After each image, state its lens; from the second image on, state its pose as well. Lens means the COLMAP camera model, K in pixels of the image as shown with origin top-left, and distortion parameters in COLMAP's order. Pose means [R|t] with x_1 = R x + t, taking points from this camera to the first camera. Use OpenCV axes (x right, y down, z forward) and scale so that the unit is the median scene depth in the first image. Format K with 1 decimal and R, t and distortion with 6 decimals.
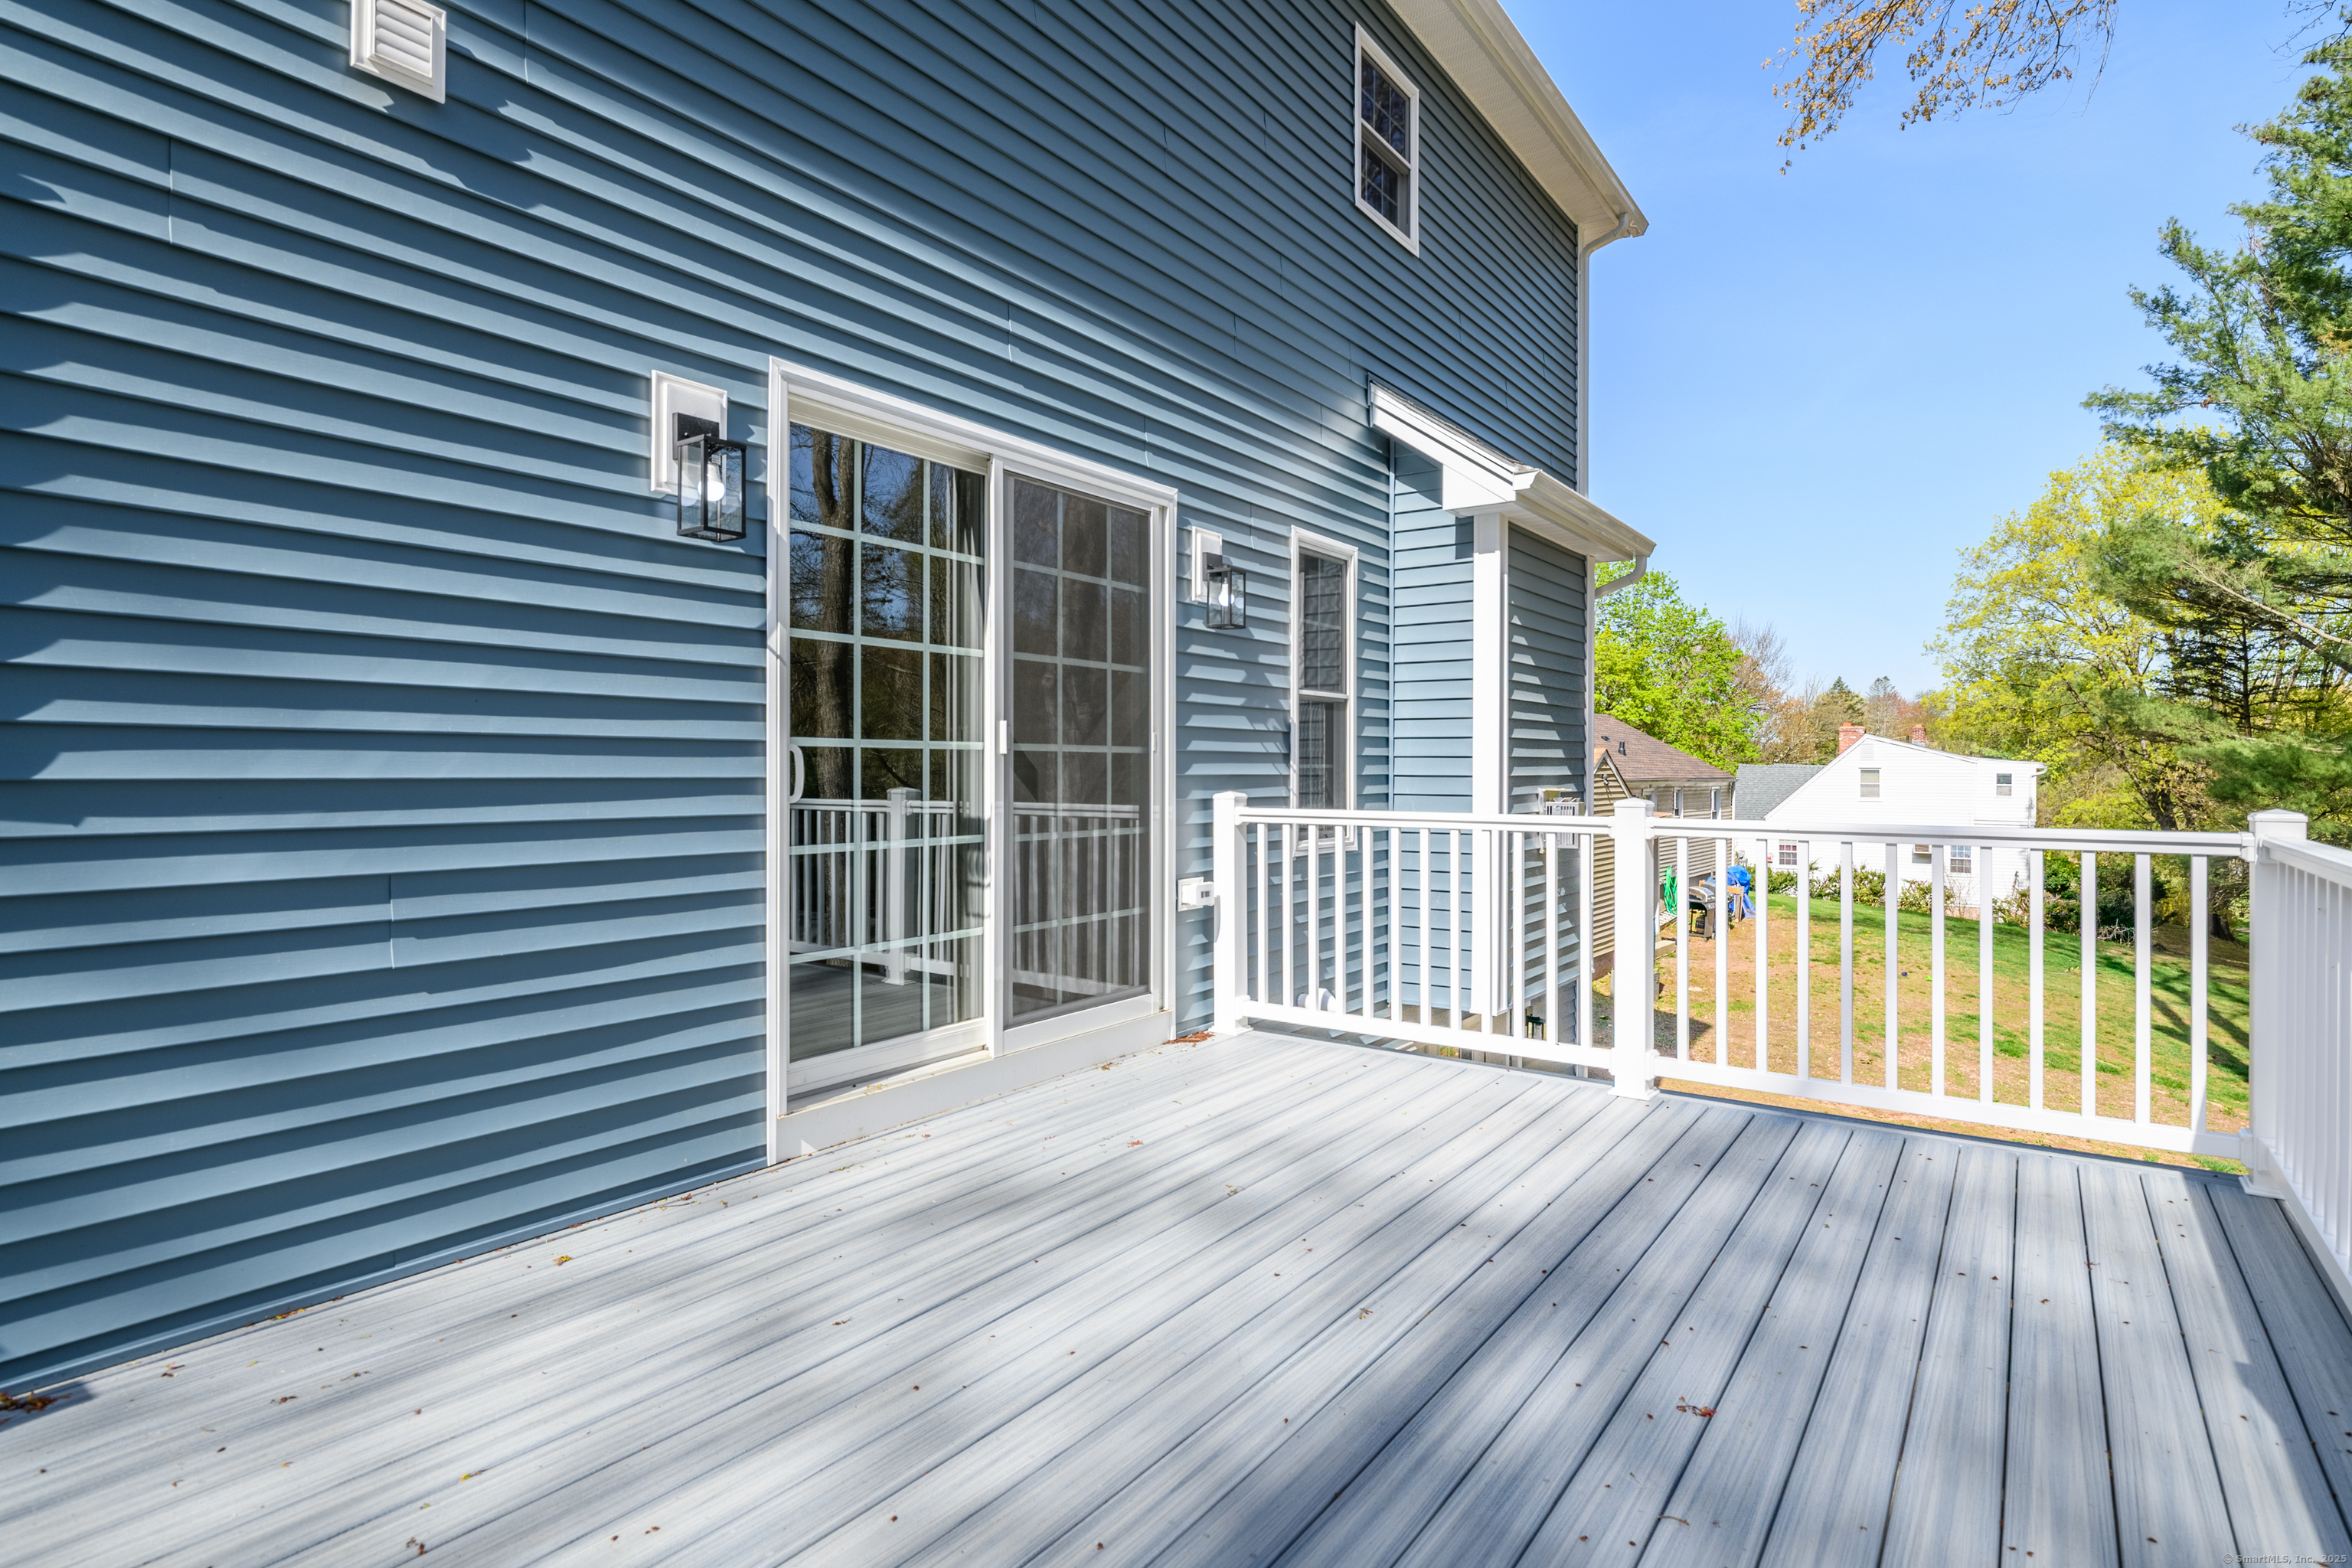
lens RADIAL K [[1170.3, 0, 1201.4], [0, 1170.3, 768.1], [0, 0, 1]] dist [-0.012435, -0.000433]
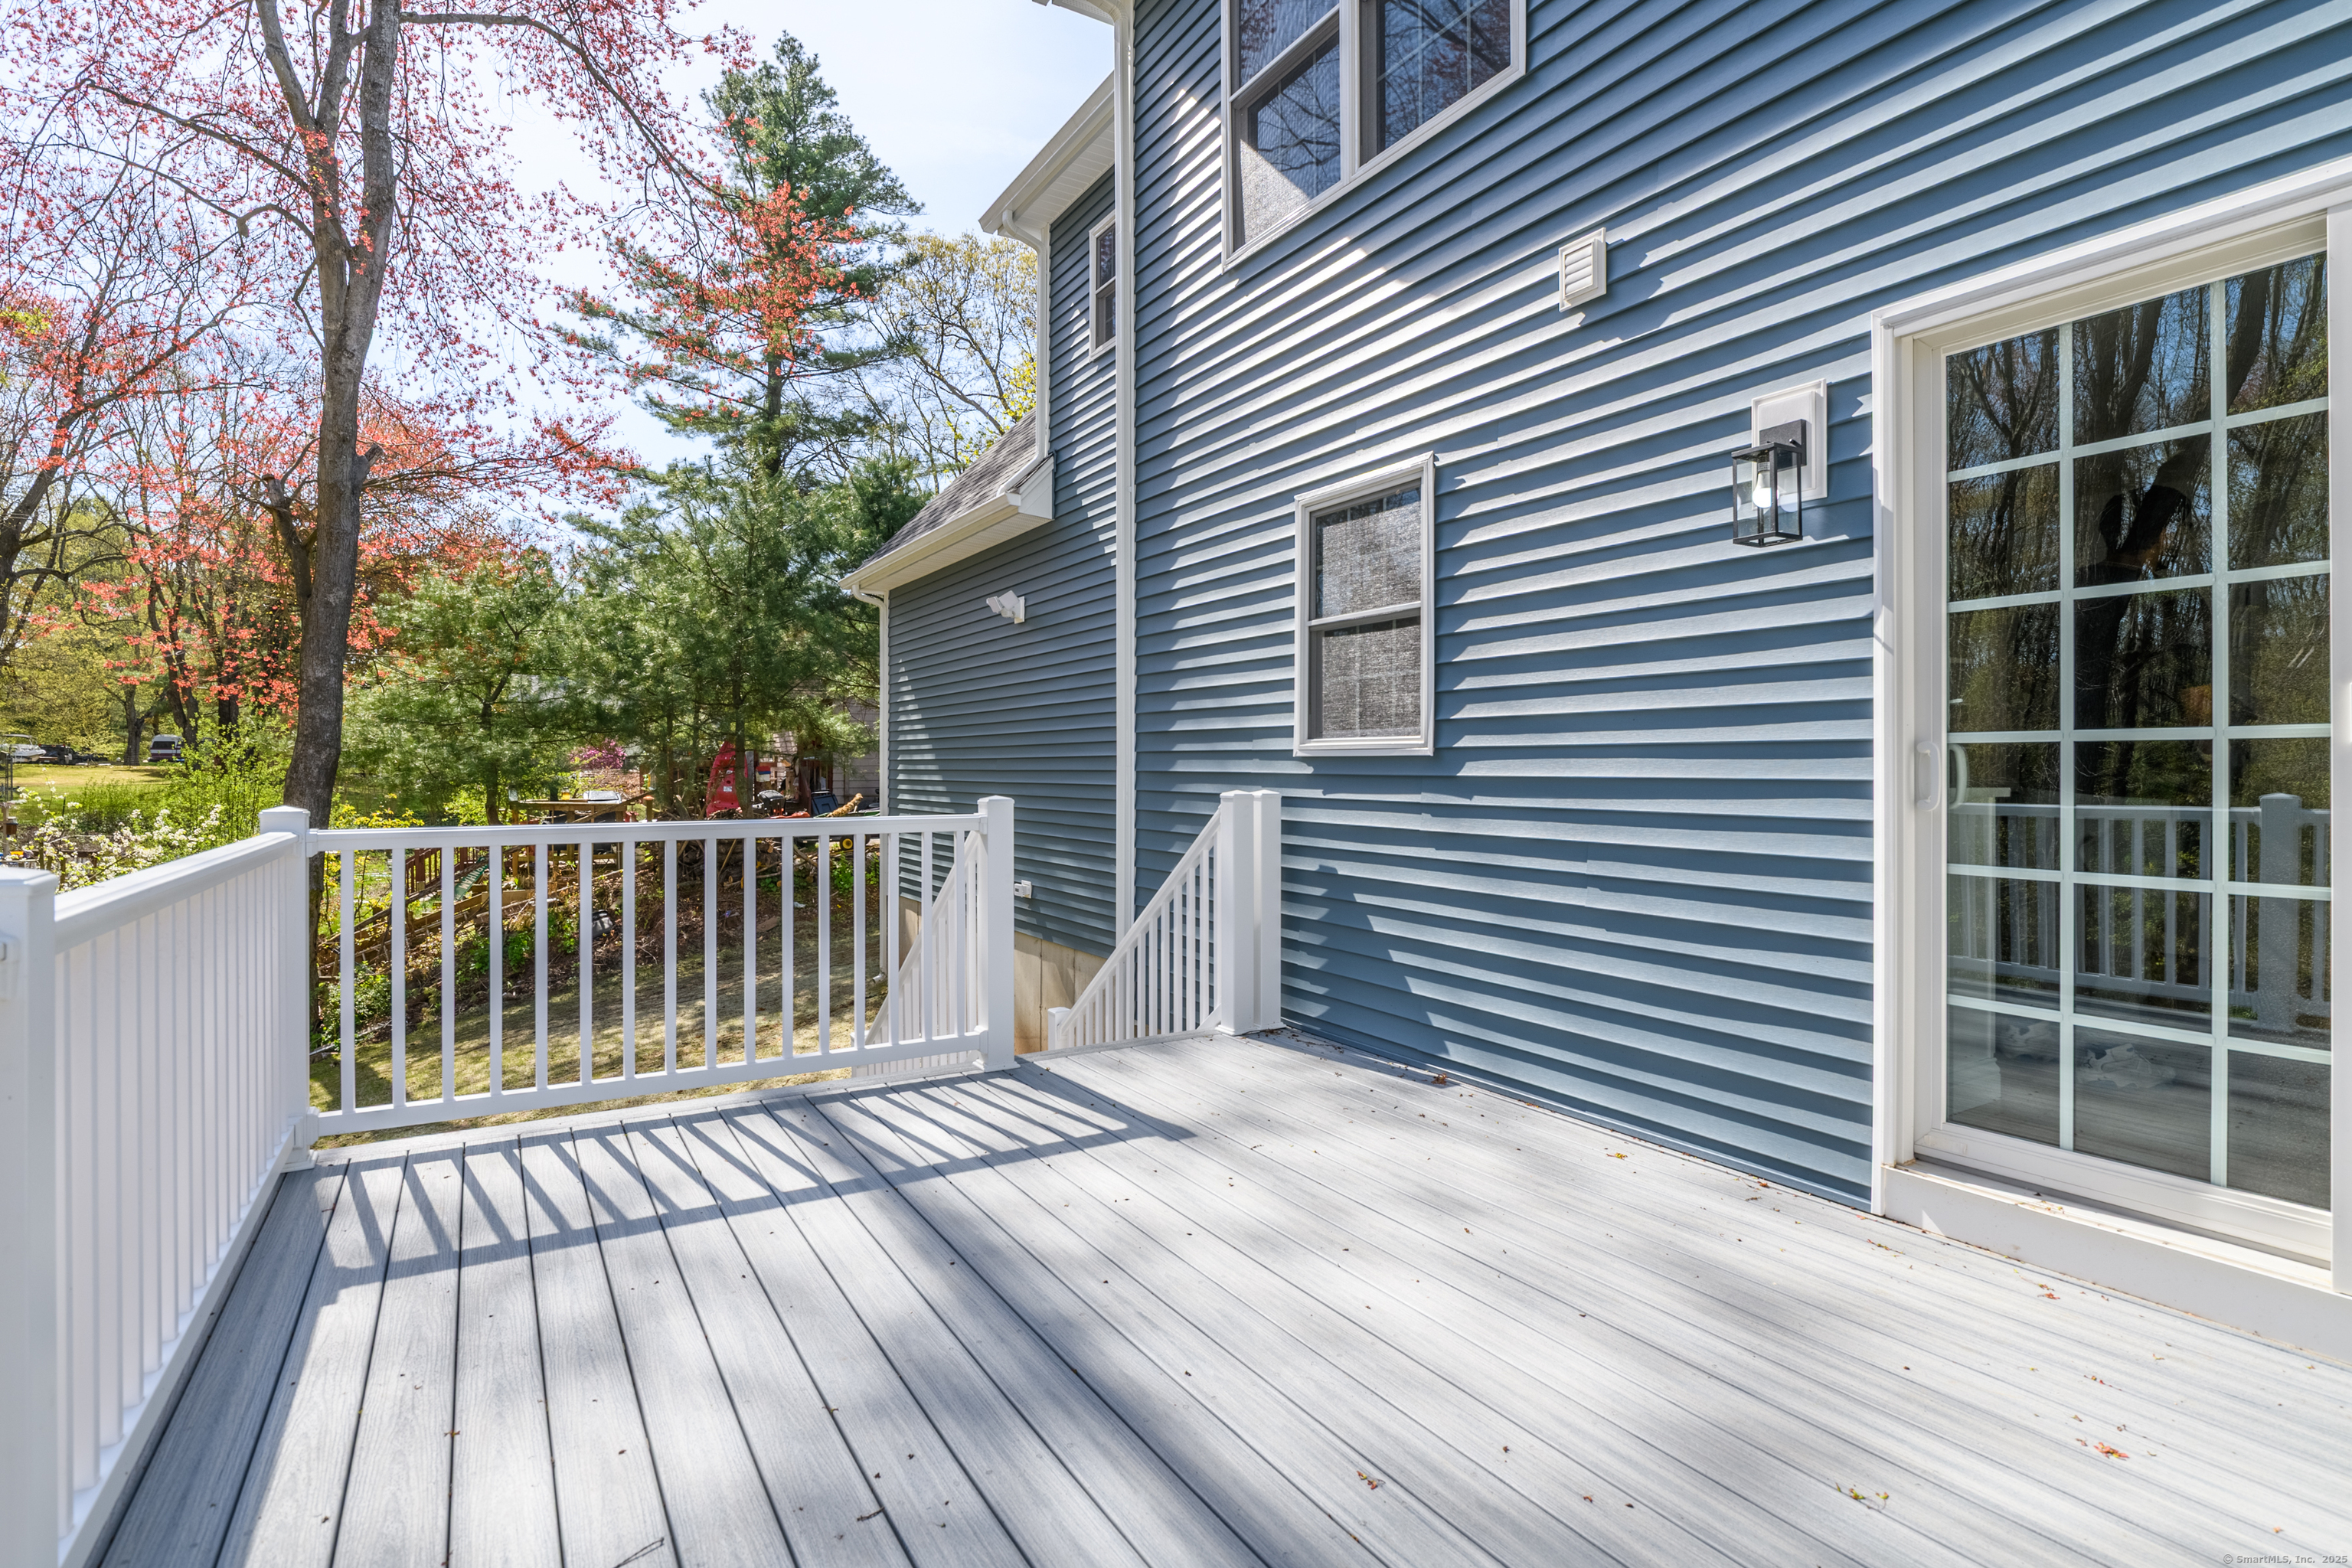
lens RADIAL K [[1165.7, 0, 1229.2], [0, 1165.7, 765.1], [0, 0, 1]] dist [-0.006133, -0.000012]
pose [[-0.371177, -0.004488, -0.928551, 0.643918], [0.001218, 0.999985, -0.005321, 0.000456], [0.928561, -0.003106, -0.371166, 0.871657]]
